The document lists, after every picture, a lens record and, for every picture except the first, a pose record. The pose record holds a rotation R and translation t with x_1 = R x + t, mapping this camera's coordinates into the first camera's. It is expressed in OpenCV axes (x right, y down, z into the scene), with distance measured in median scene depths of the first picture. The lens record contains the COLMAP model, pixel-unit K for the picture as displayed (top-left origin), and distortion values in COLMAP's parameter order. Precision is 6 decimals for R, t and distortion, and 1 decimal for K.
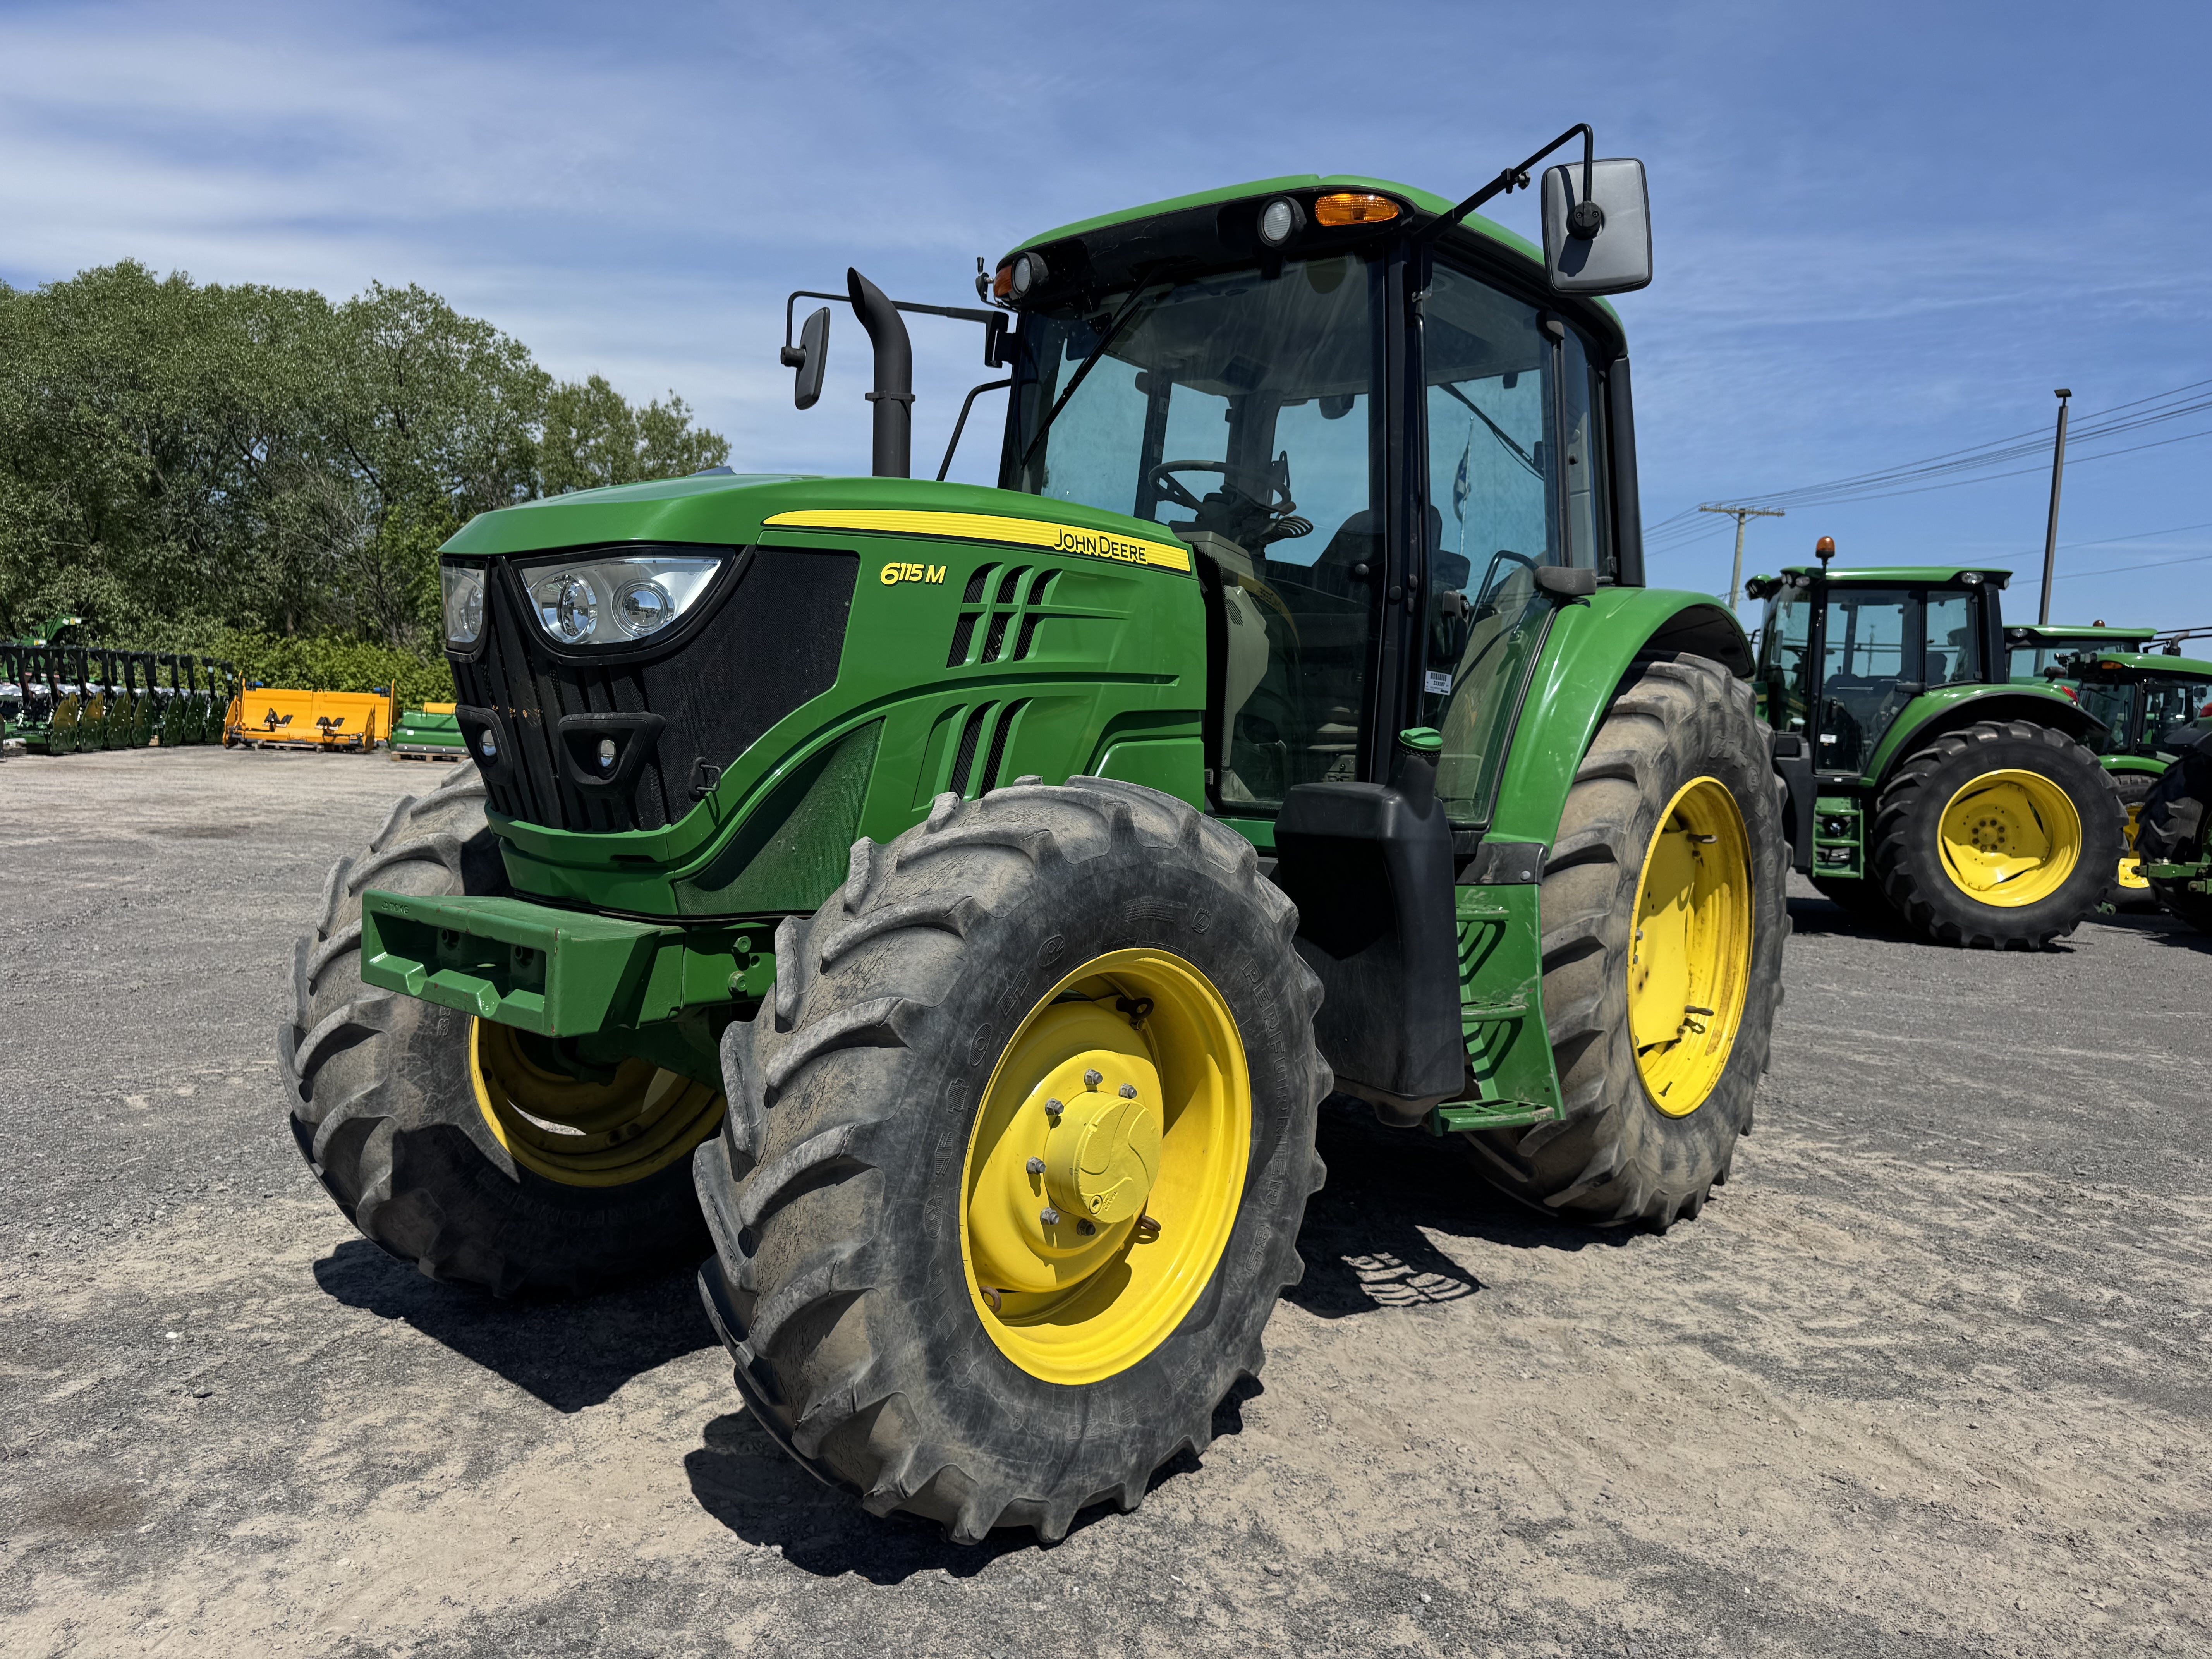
lens RADIAL K [[1575.2, 0, 1126.9], [0, 1575.2, 776.2], [0, 0, 1]] dist [0.043469, -0.063006]
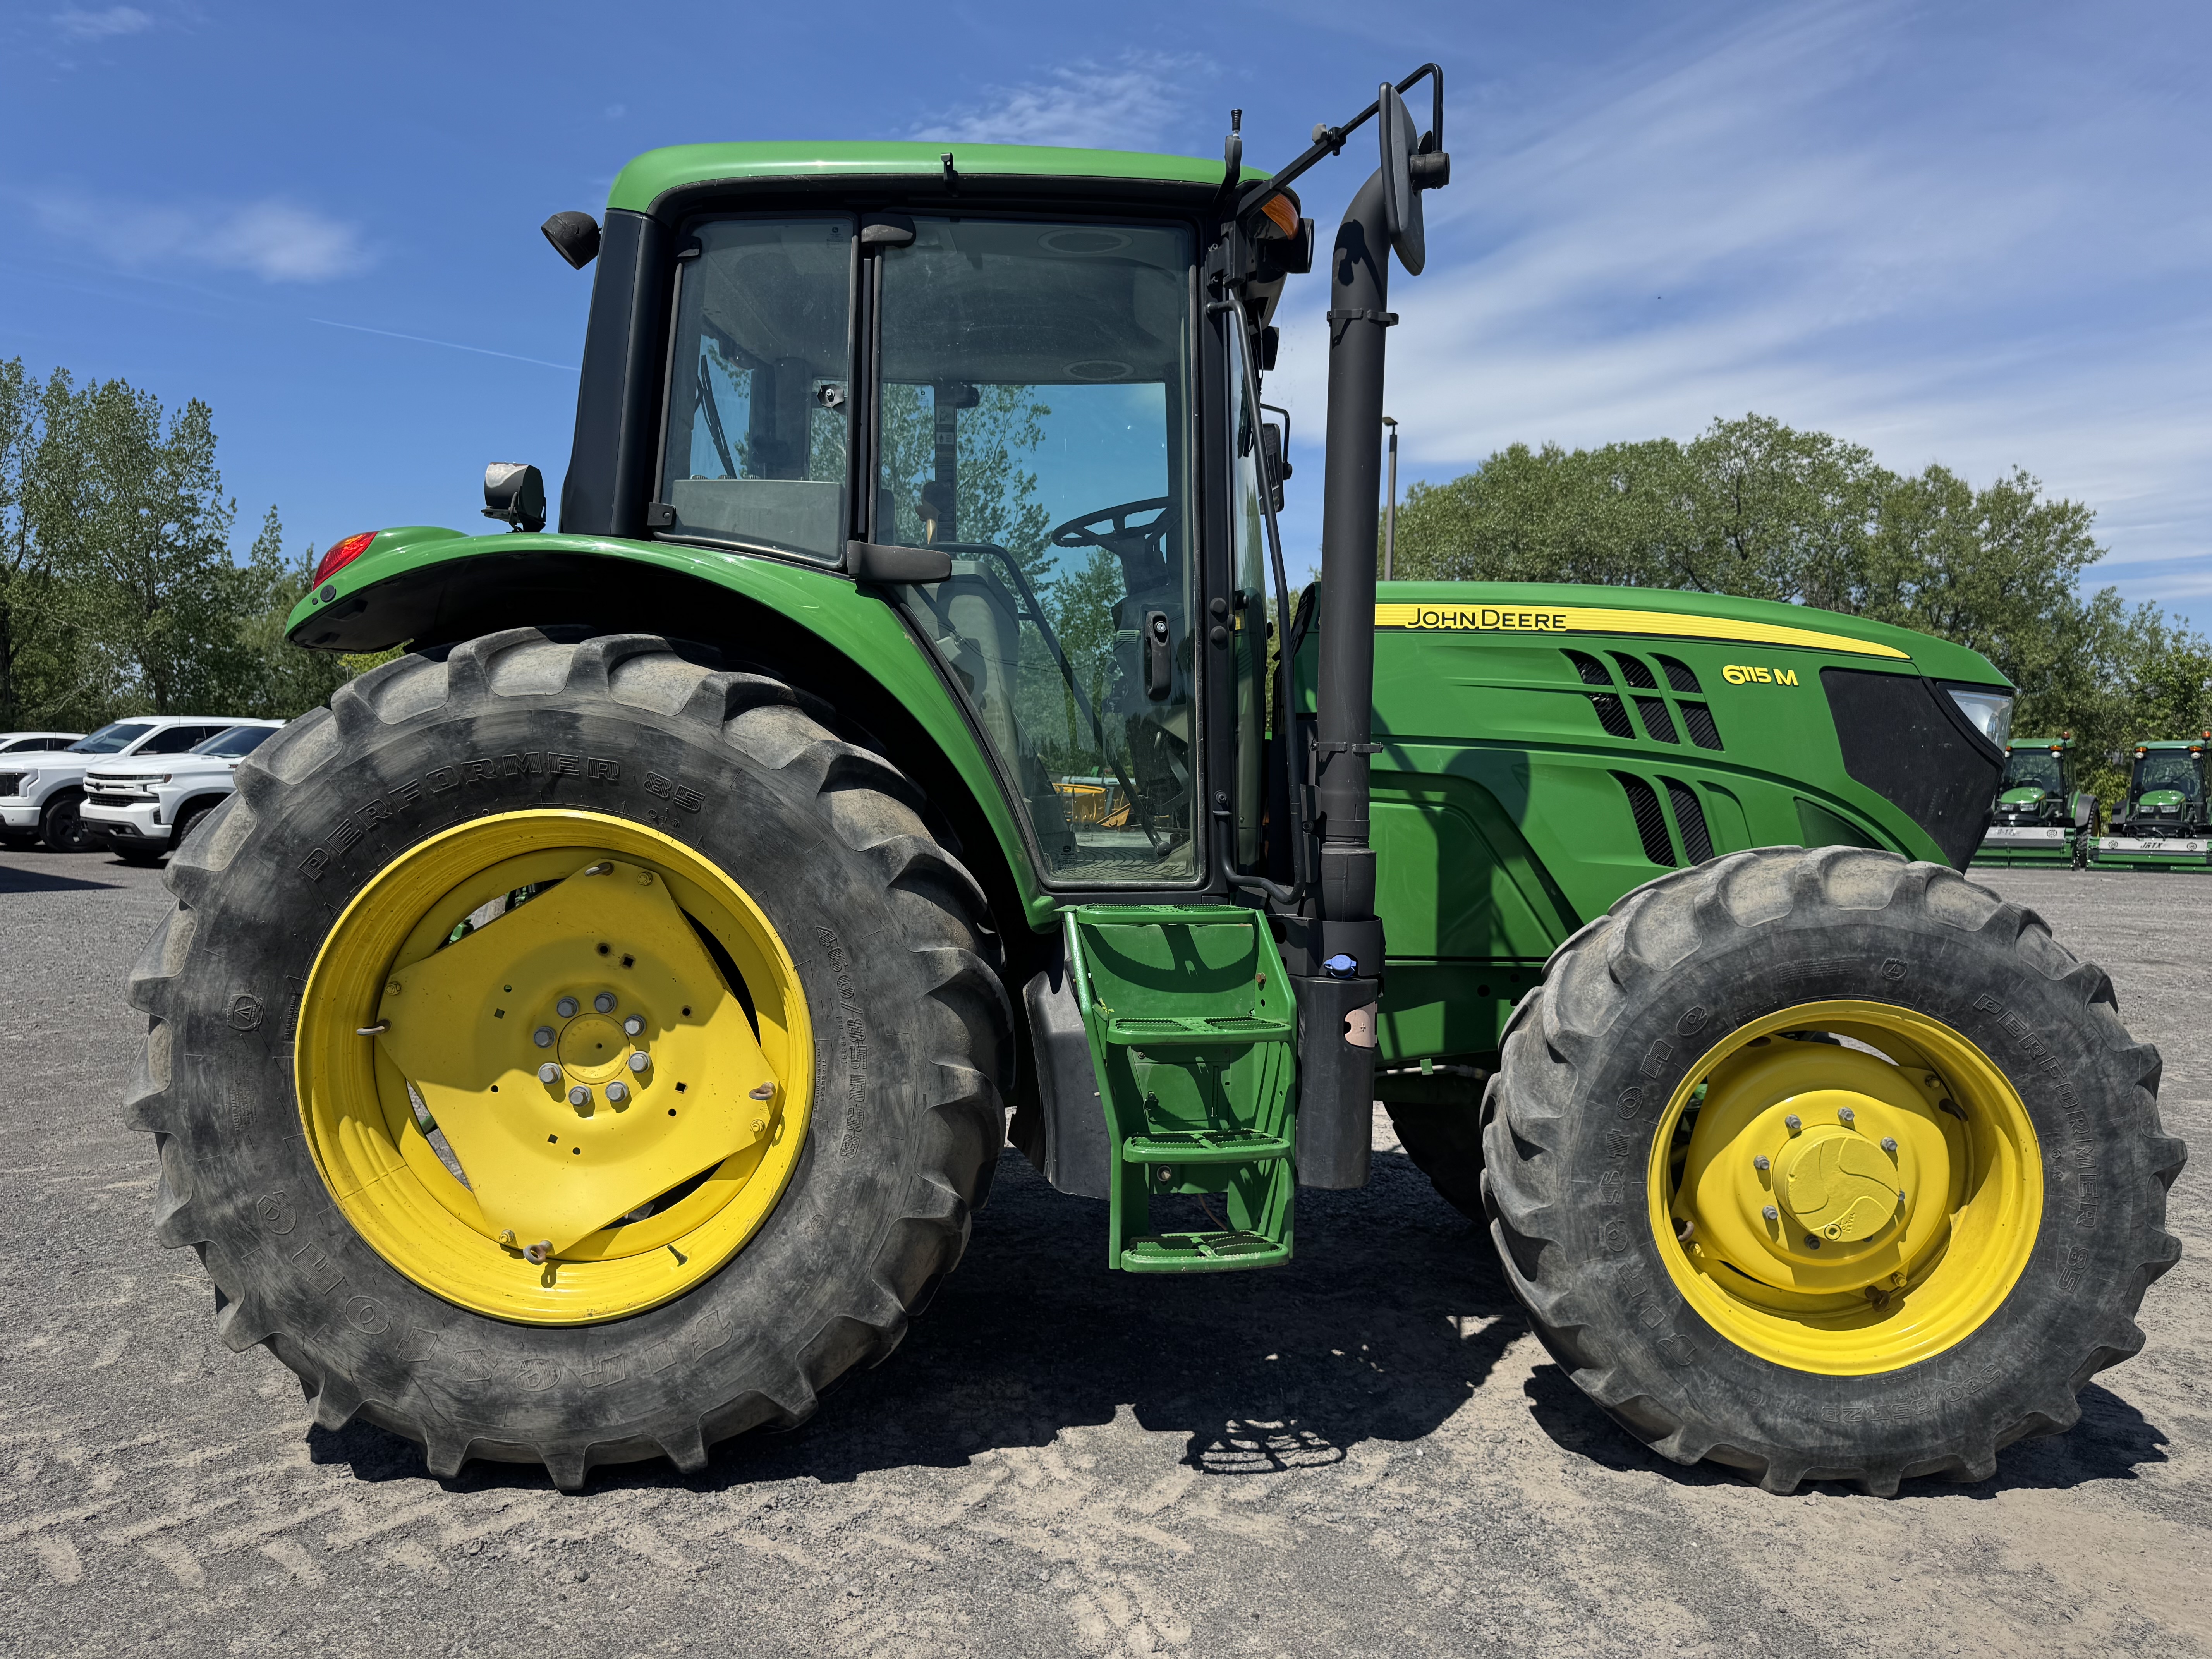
lens RADIAL K [[1575.2, 0, 1102.3], [0, 1575.2, 816.4], [0, 0, 1]] dist [0.043469, -0.063006]
pose [[0.660344, -0.023558, -0.750594, 0.651611], [-0.008604, 0.999205, -0.038930, 0.039586], [0.750914, 0.032166, 0.659616, -0.138619]]
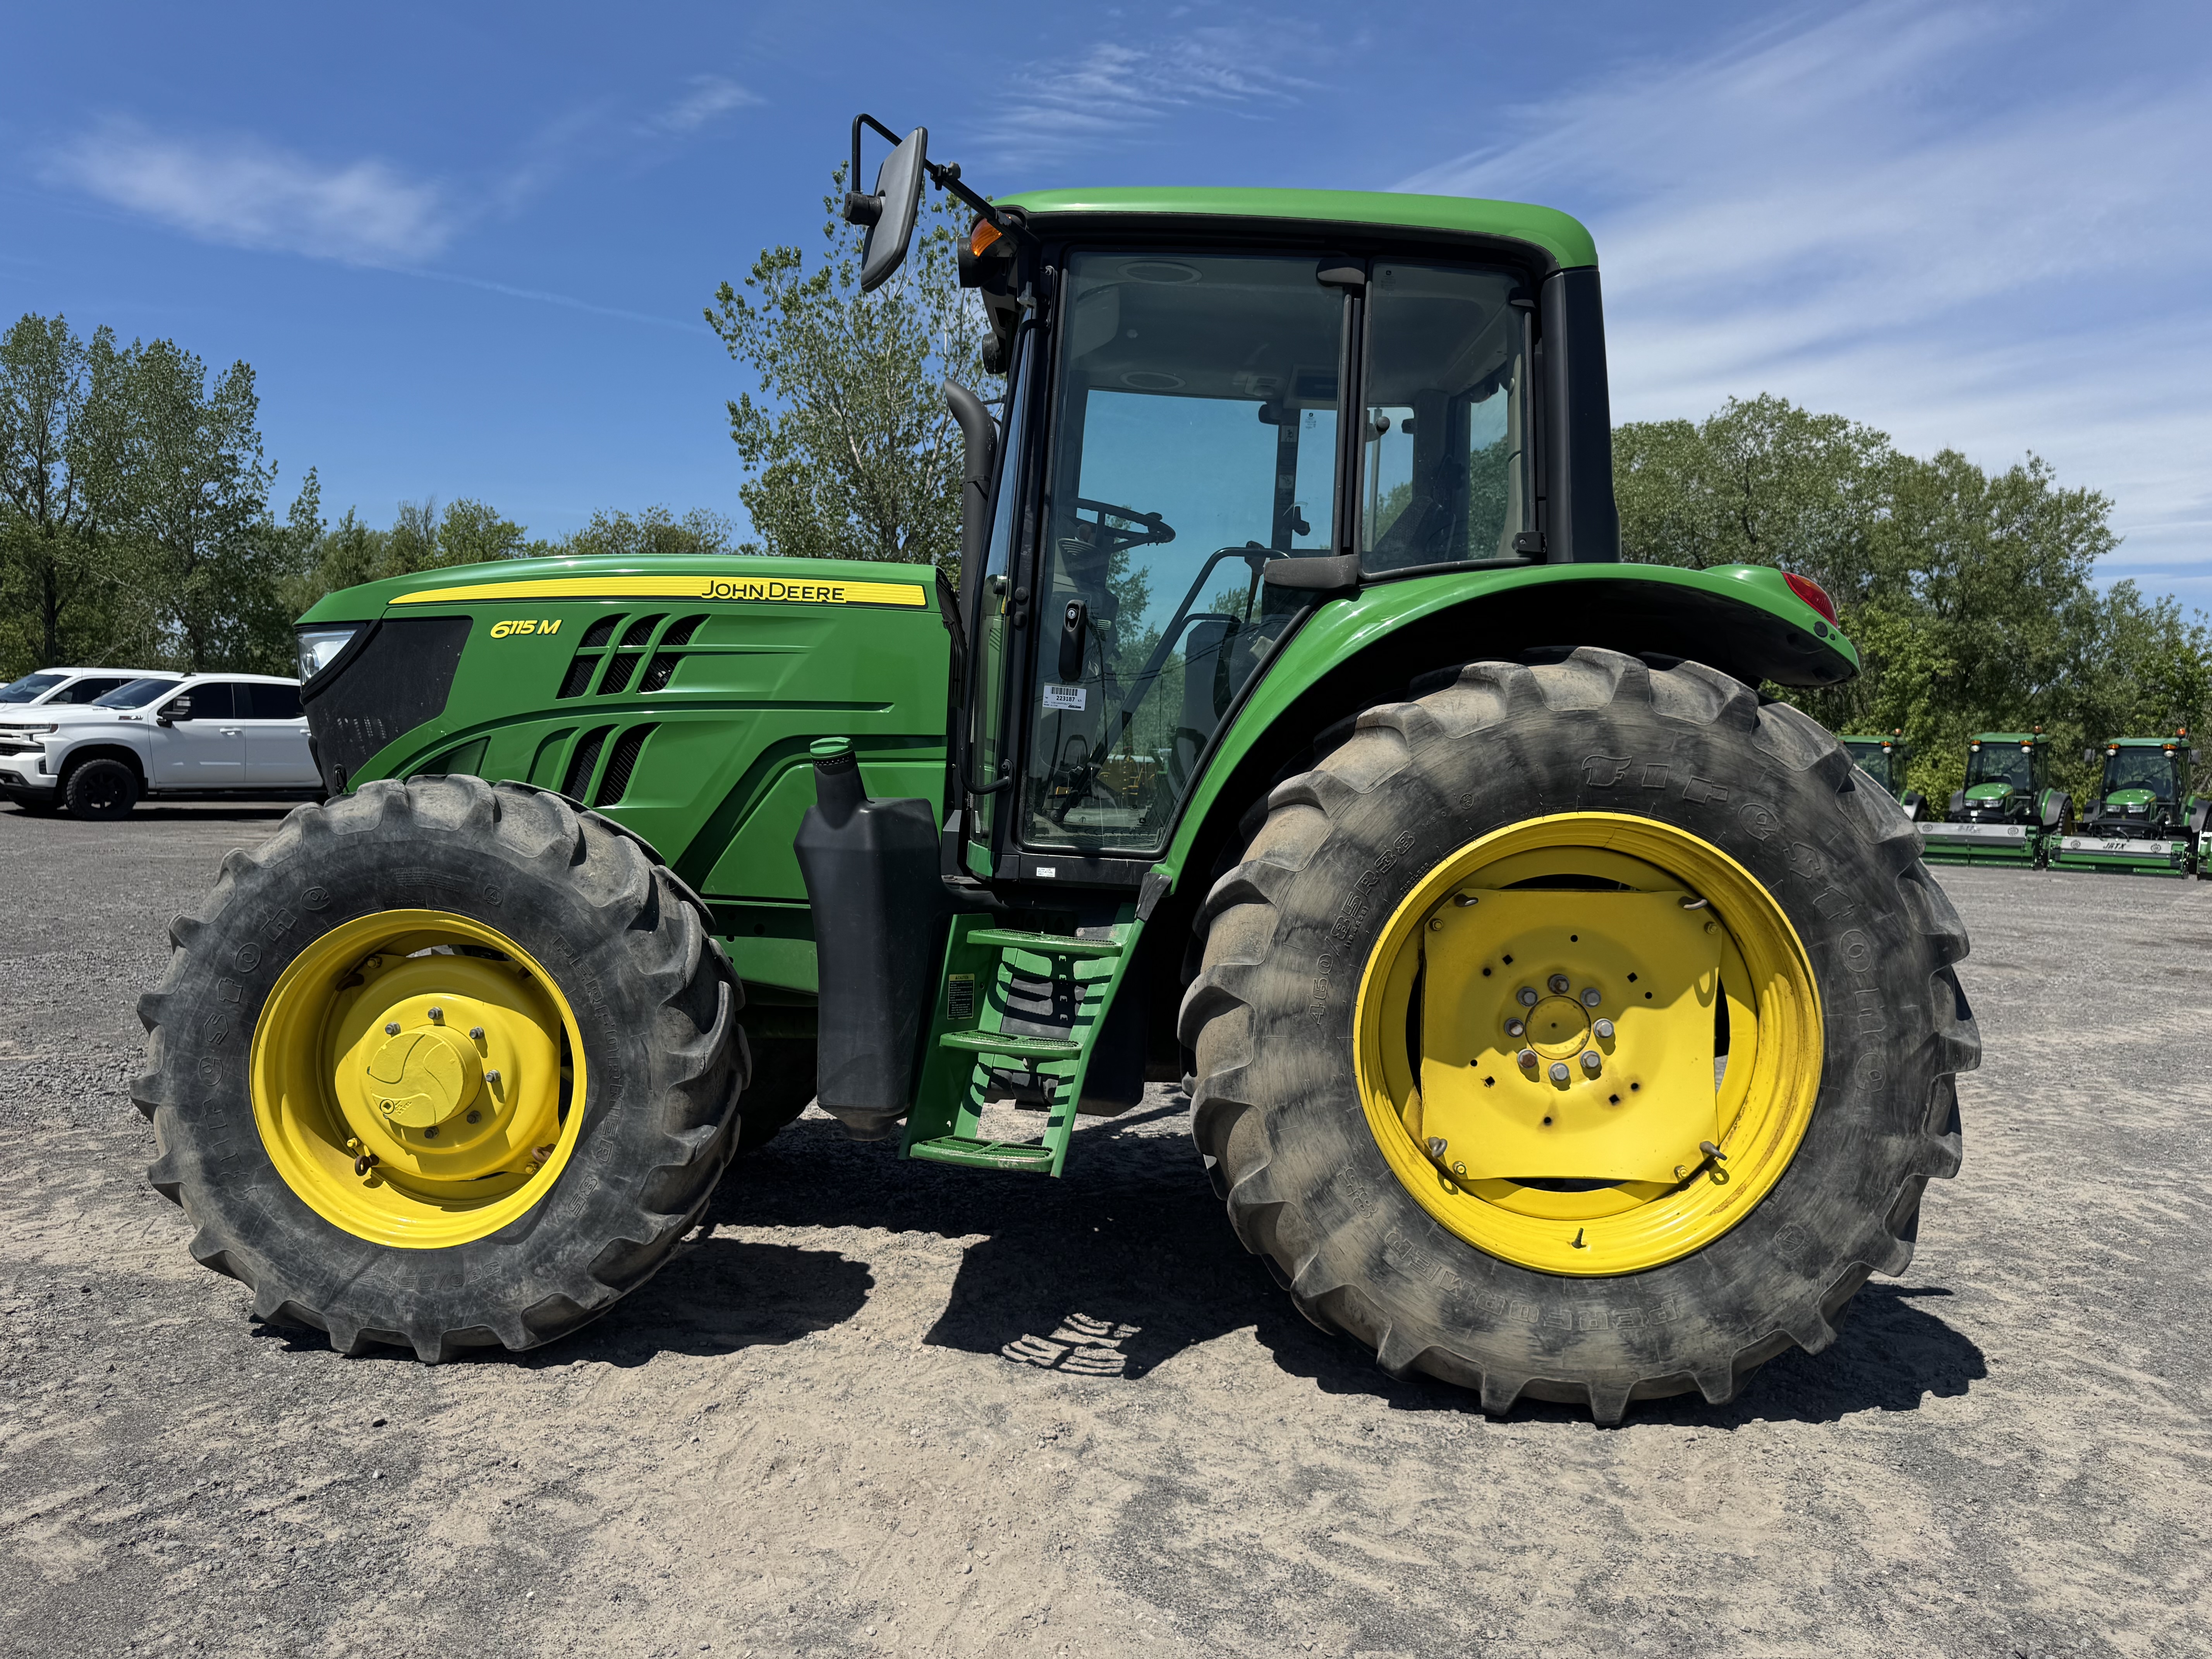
lens RADIAL K [[1575.2, 0, 1111.9], [0, 1575.2, 812.0], [0, 0, 1]] dist [0.043469, -0.063006]
pose [[0.632882, 0.000489, -0.774248, 1.006986], [-0.033807, 0.999064, -0.027004, 0.035918], [0.773510, 0.043265, 0.632306, 0.471054]]
